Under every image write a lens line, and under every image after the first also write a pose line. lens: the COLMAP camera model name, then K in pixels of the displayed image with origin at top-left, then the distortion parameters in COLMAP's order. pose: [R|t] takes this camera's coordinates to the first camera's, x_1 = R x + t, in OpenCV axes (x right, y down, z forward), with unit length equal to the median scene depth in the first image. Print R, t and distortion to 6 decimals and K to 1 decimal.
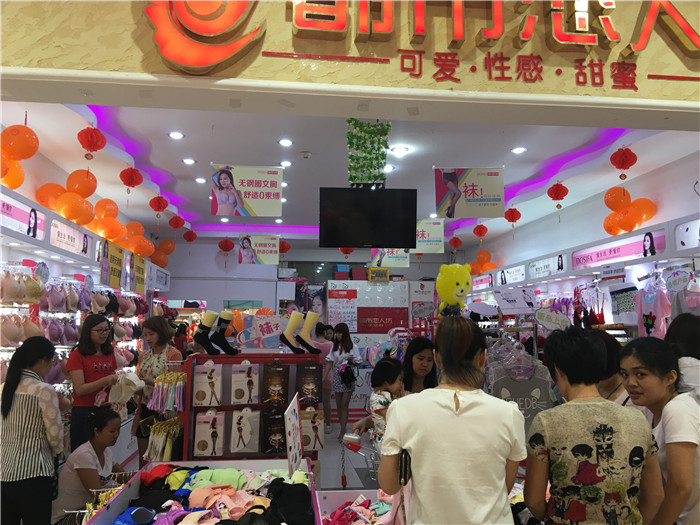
lens RADIAL K [[600.0, 0, 363.9], [0, 600.0, 252.7], [0, 0, 1]] dist [0.026478, -0.061426]
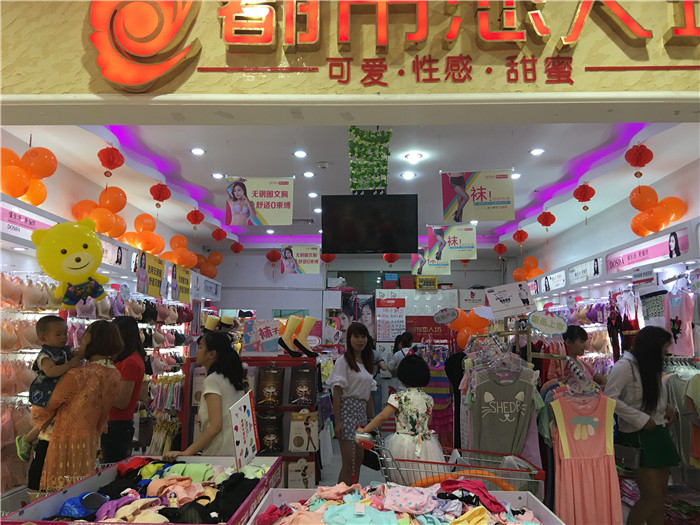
lens RADIAL K [[600.0, 0, 361.2], [0, 600.0, 247.0], [0, 0, 1]] dist [0.026478, -0.061426]
pose [[0.990396, -0.019912, -0.136816, 0.113972], [0.015959, 0.999425, -0.029930, 0.009677], [0.137333, 0.027459, 0.990144, -0.006869]]
